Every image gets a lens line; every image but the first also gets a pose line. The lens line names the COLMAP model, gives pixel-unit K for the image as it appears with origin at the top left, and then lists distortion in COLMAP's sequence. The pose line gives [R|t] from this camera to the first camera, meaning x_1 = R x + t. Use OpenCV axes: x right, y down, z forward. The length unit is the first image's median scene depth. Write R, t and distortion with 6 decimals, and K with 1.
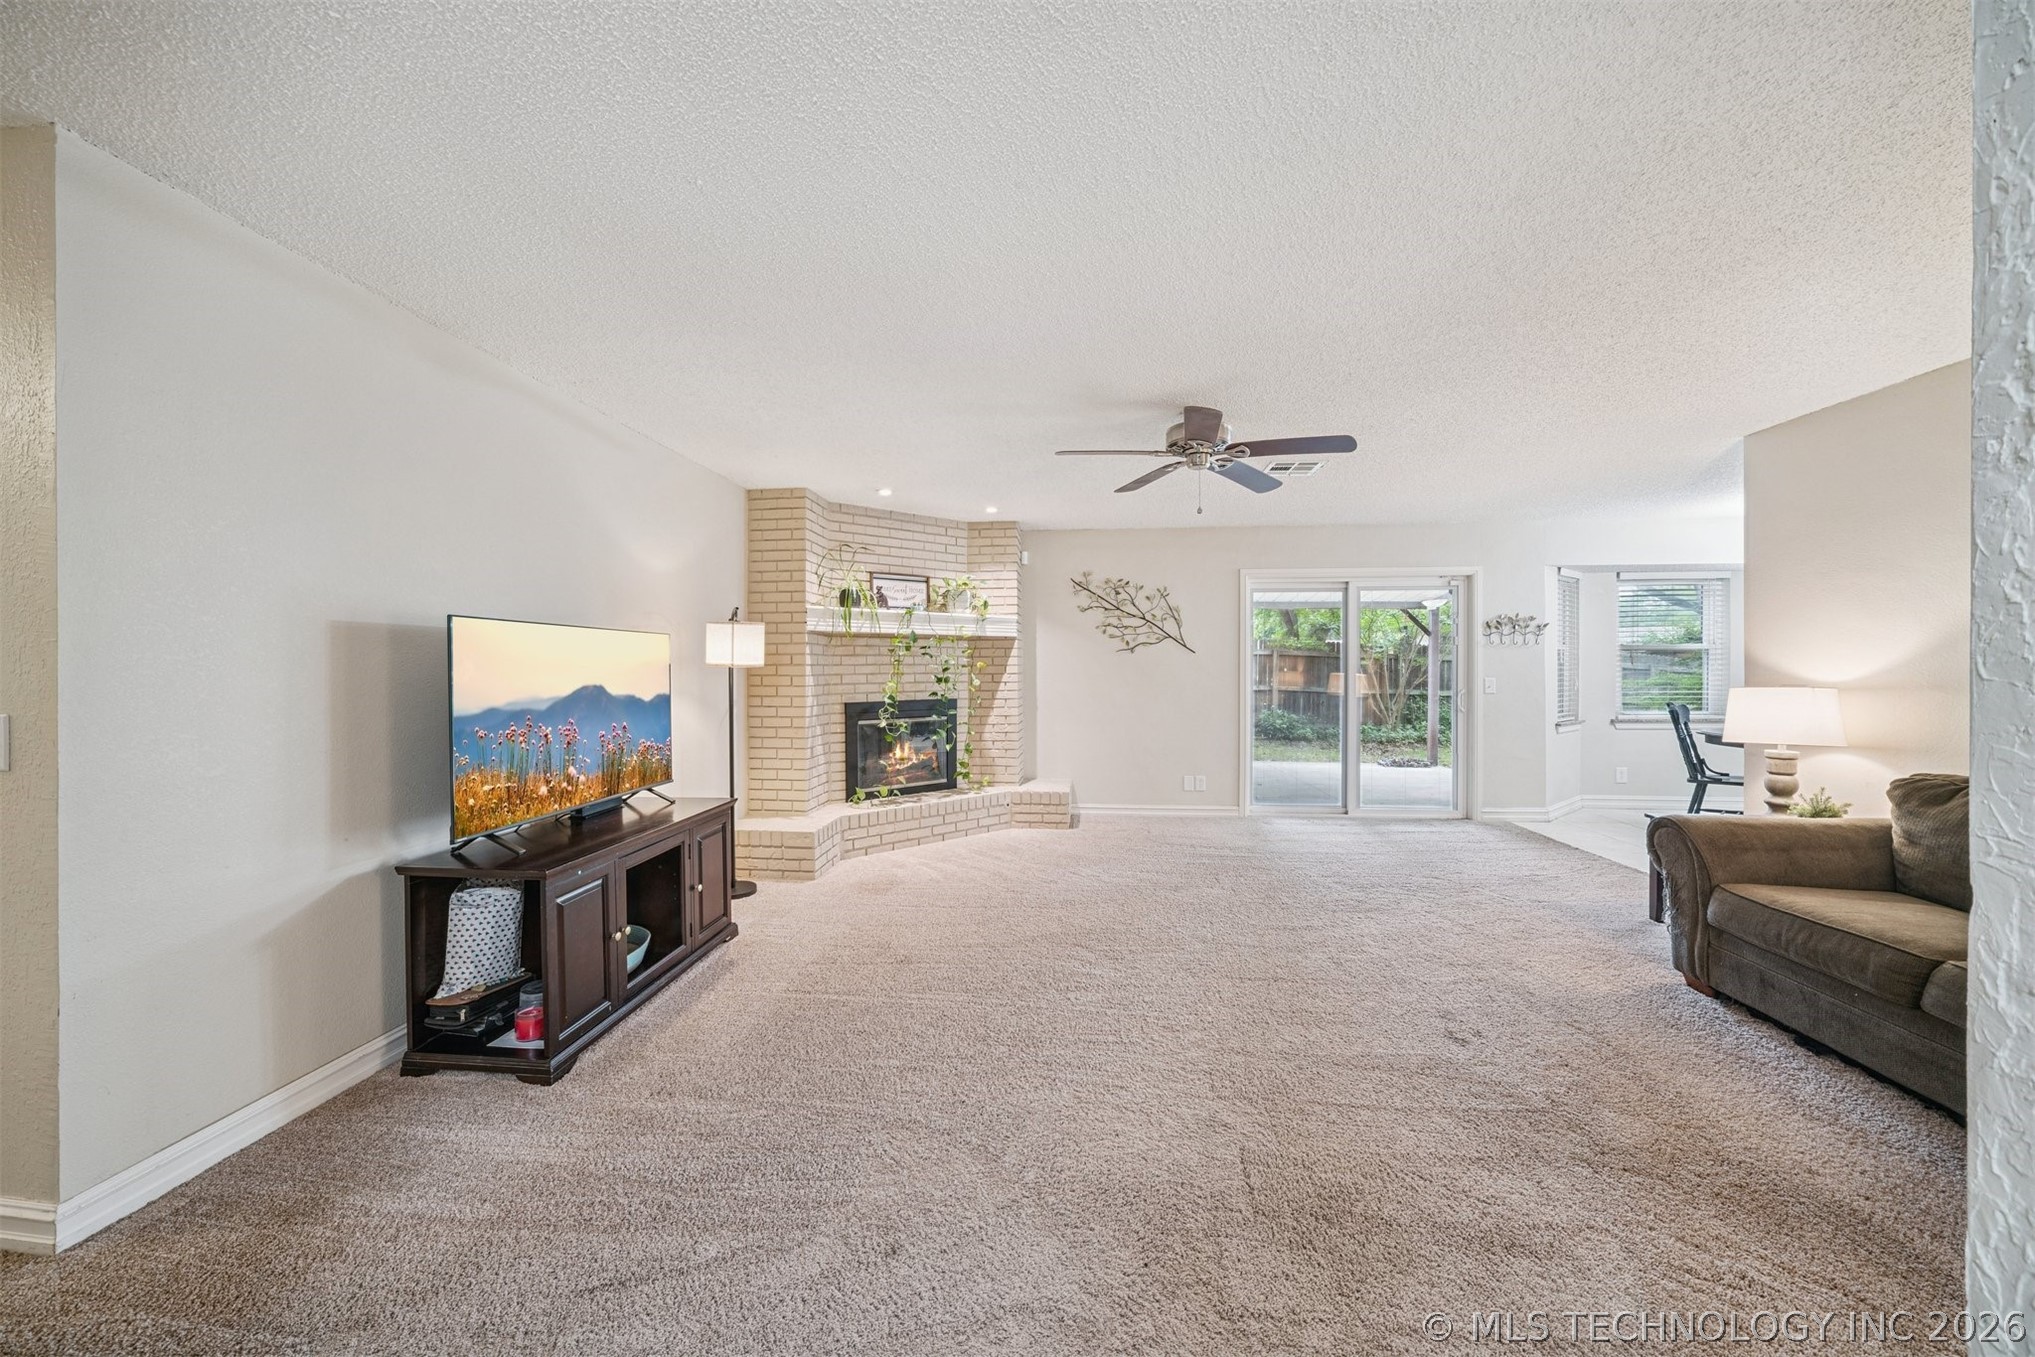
lens RADIAL K [[683.9, 0, 1017.5], [0, 683.9, 678.5], [0, 0, 1]] dist [-0.019044, 0.000086]
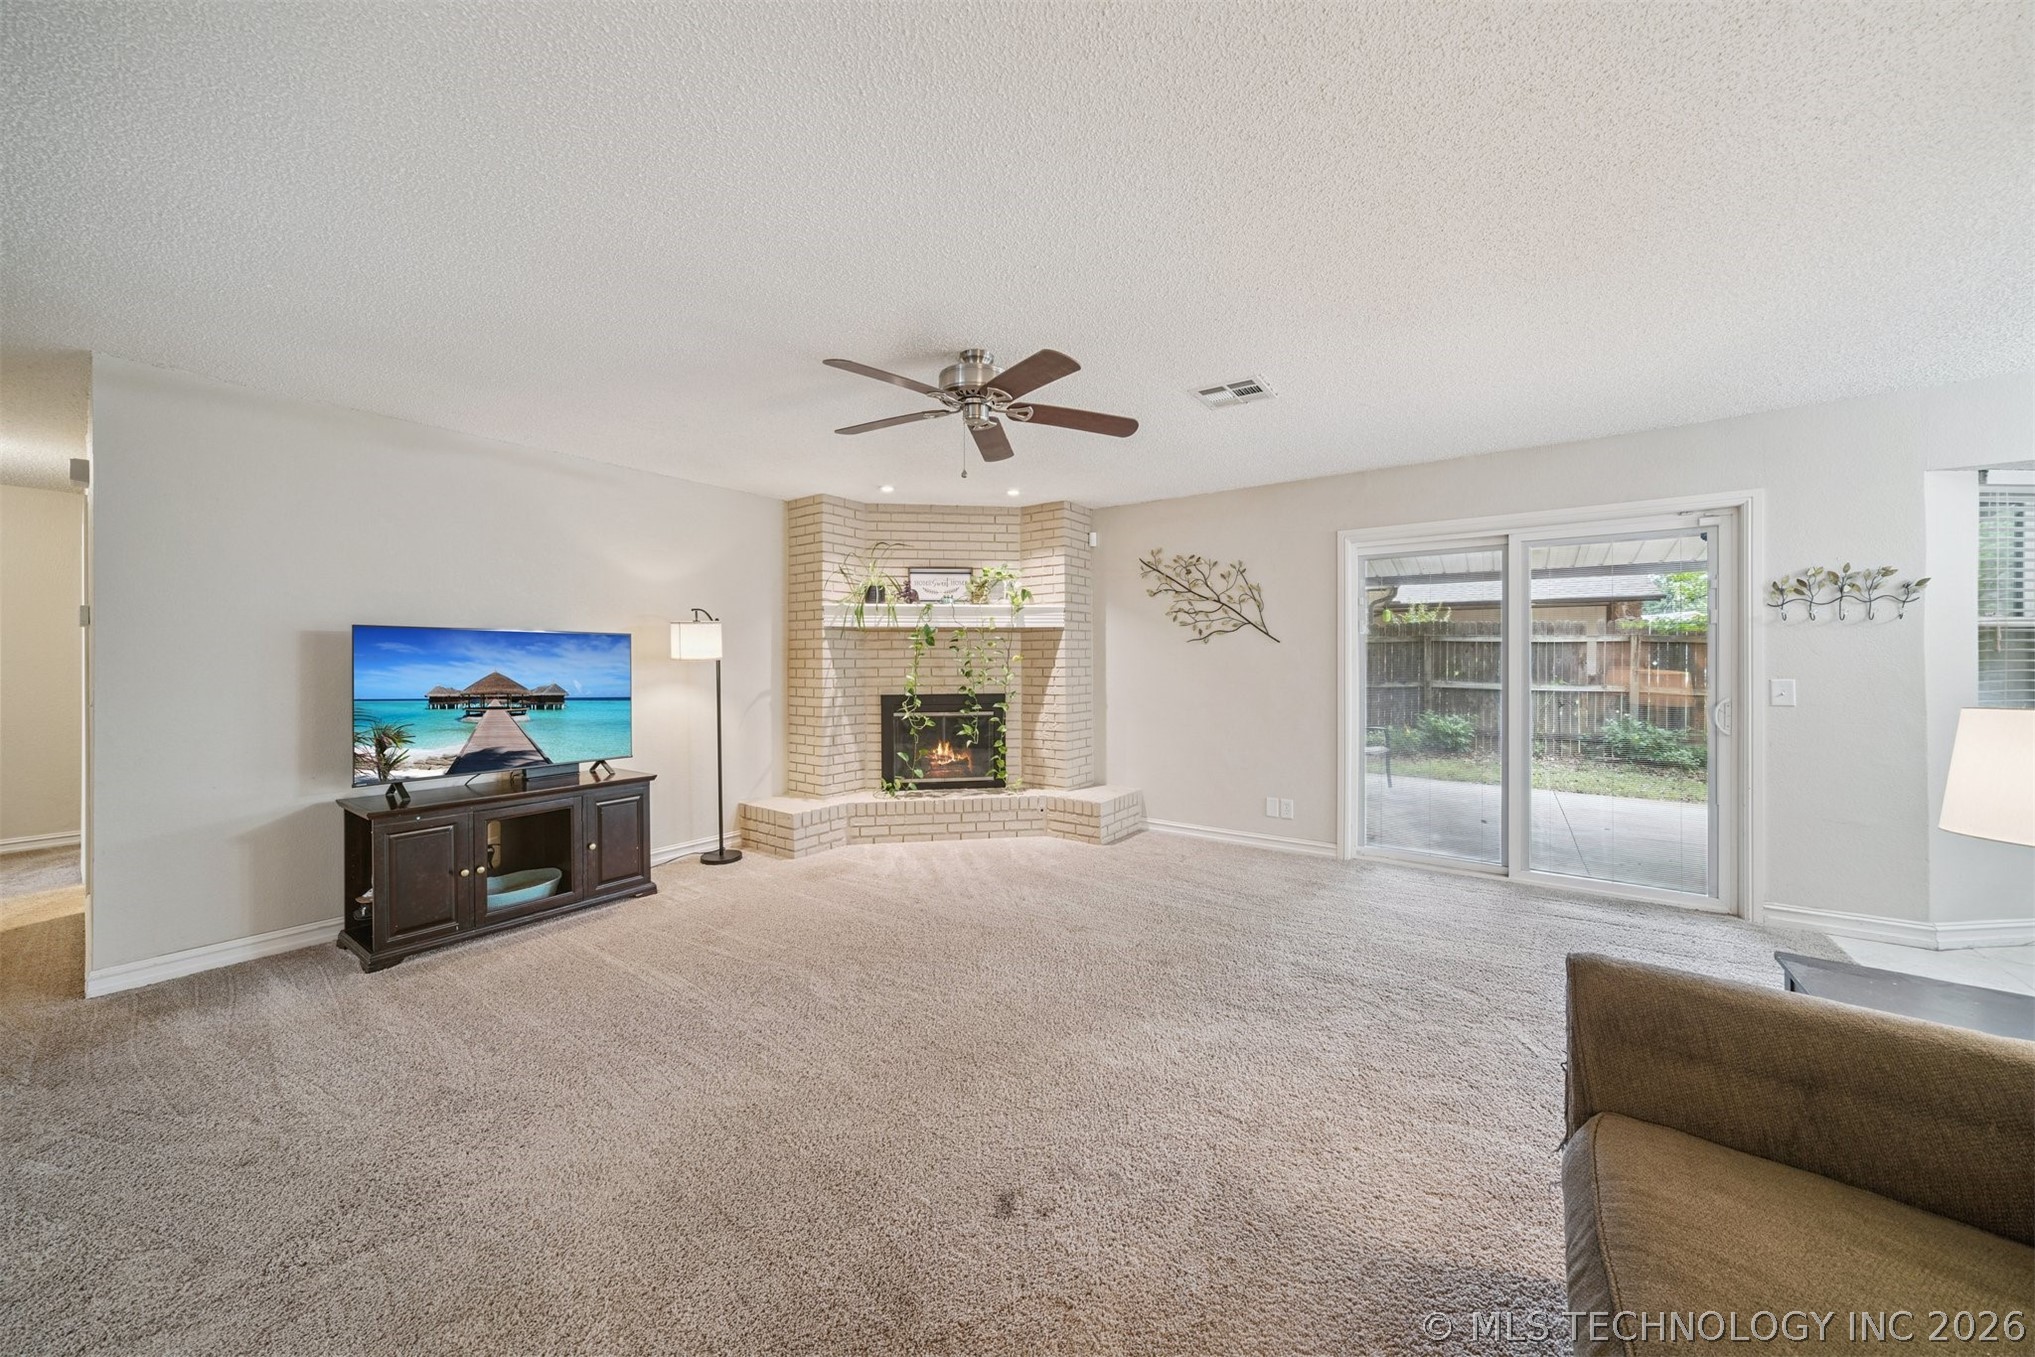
lens RADIAL K [[704.3, 0, 1007.8], [0, 704.3, 666.0], [0, 0, 1]] dist [-0.000907, 0.000138]
pose [[0.869803, 0.004466, -0.493378, 0.429005], [-0.007453, 0.999964, -0.004086, -0.005190], [0.493342, 0.007231, 0.869805, 0.156605]]
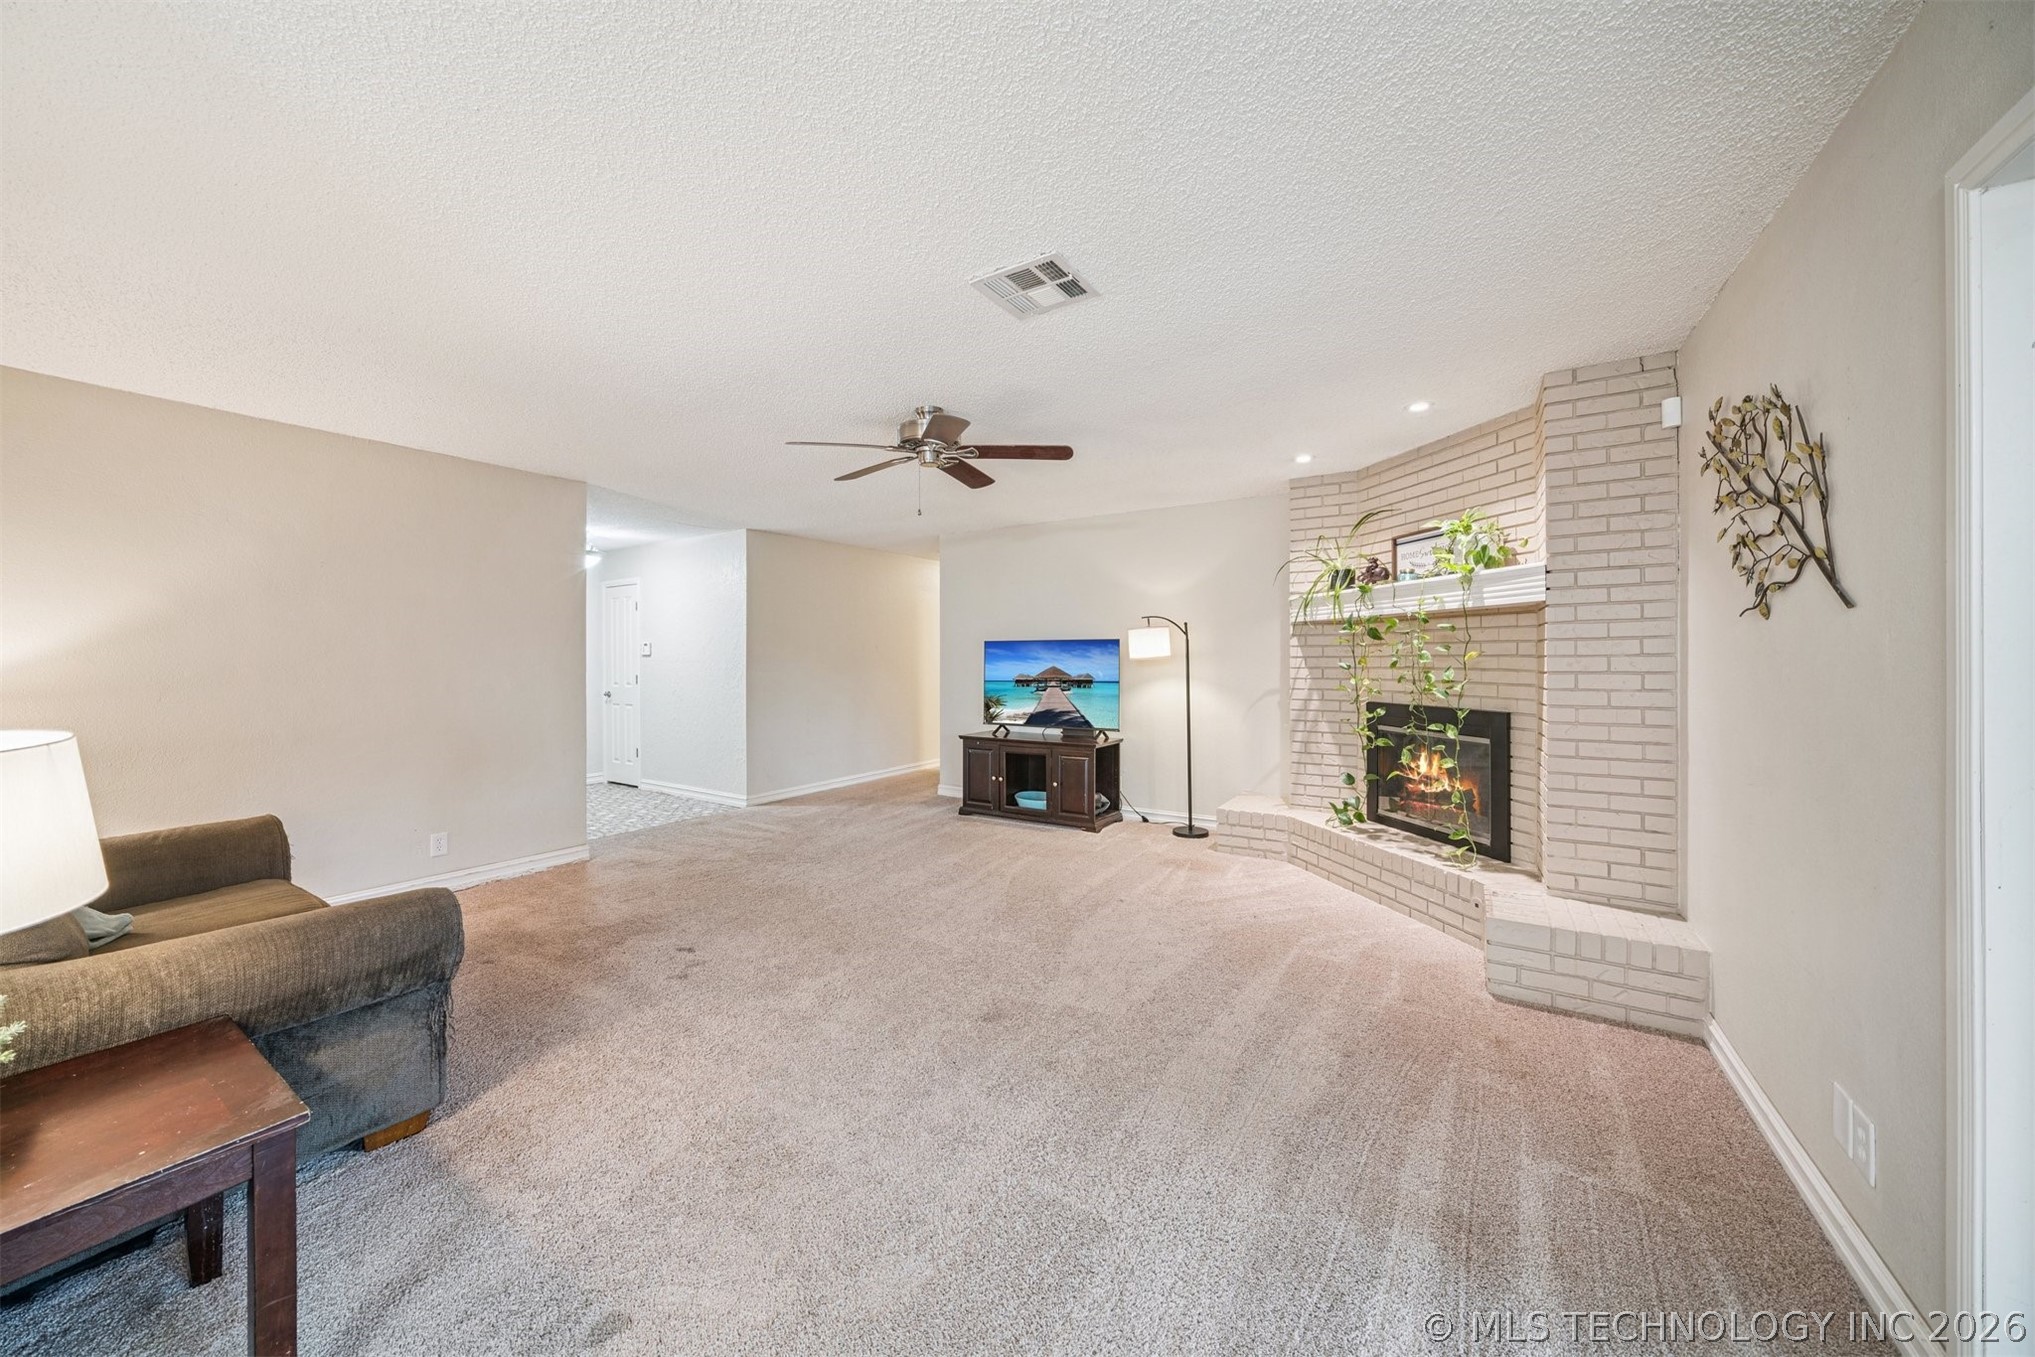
lens RADIAL K [[707.6, 0, 1008.5], [0, 707.6, 667.2], [0, 0, 1]] dist [-0.010688, 0.000428]
pose [[-0.426785, 0.016016, -0.904211, 0.700229], [-0.009131, 0.999716, 0.022018, -0.021101], [0.904307, 0.017654, -0.426517, 0.934398]]
